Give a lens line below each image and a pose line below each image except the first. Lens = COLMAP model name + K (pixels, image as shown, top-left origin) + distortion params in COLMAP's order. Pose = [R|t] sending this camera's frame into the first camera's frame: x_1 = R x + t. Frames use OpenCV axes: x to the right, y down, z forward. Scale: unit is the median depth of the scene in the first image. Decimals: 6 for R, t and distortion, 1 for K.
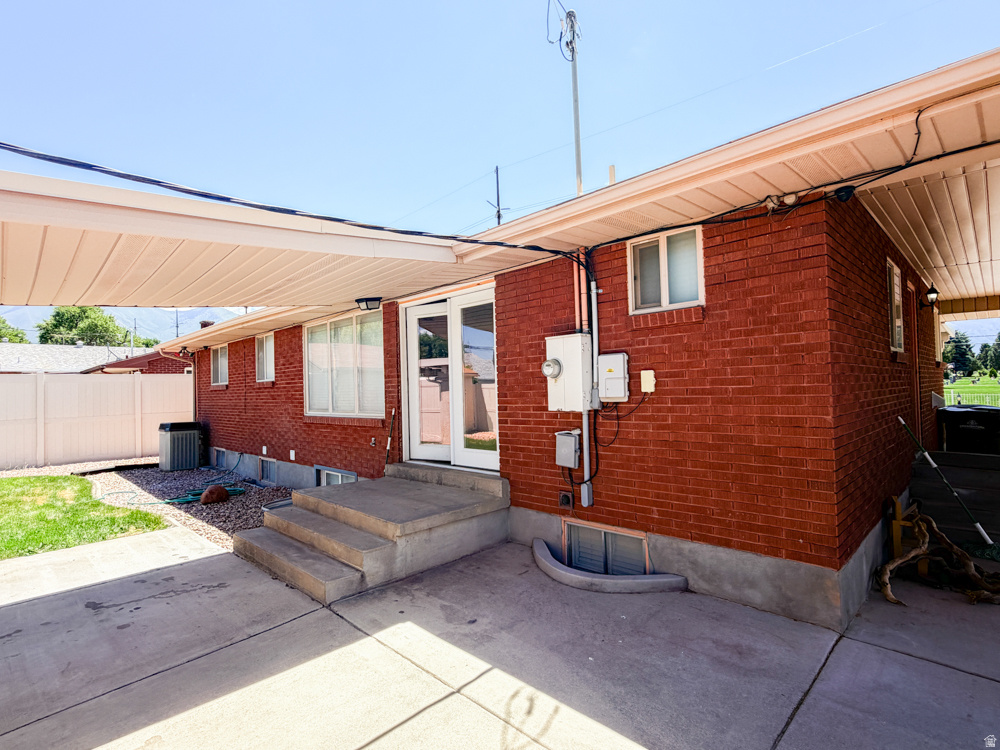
lens RADIAL K [[501.7, 0, 498.4], [0, 501.7, 373.5], [0, 0, 1]] dist [0.002005, 0.000312]
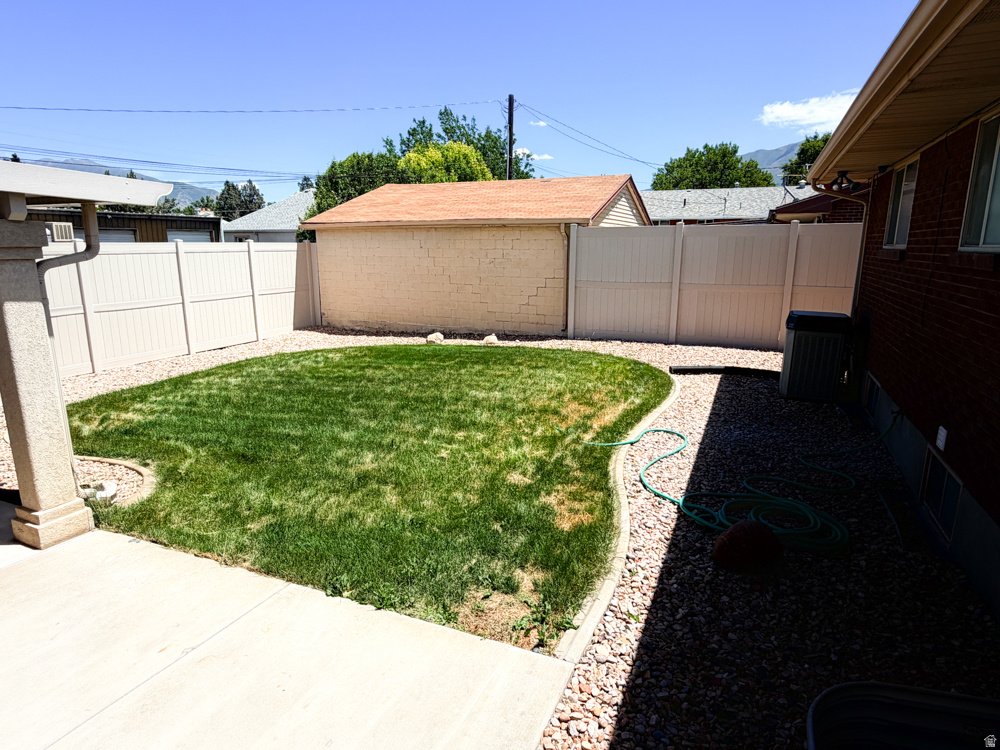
lens RADIAL K [[587.8, 0, 498.6], [0, 587.8, 375.2], [0, 0, 1]] dist [0.001829, 0.000015]
pose [[0.369985, 0.229937, -0.900133, -0.150593], [0.012612, 0.967556, 0.252344, -0.006422], [0.928952, -0.104716, 0.355081, 0.401094]]
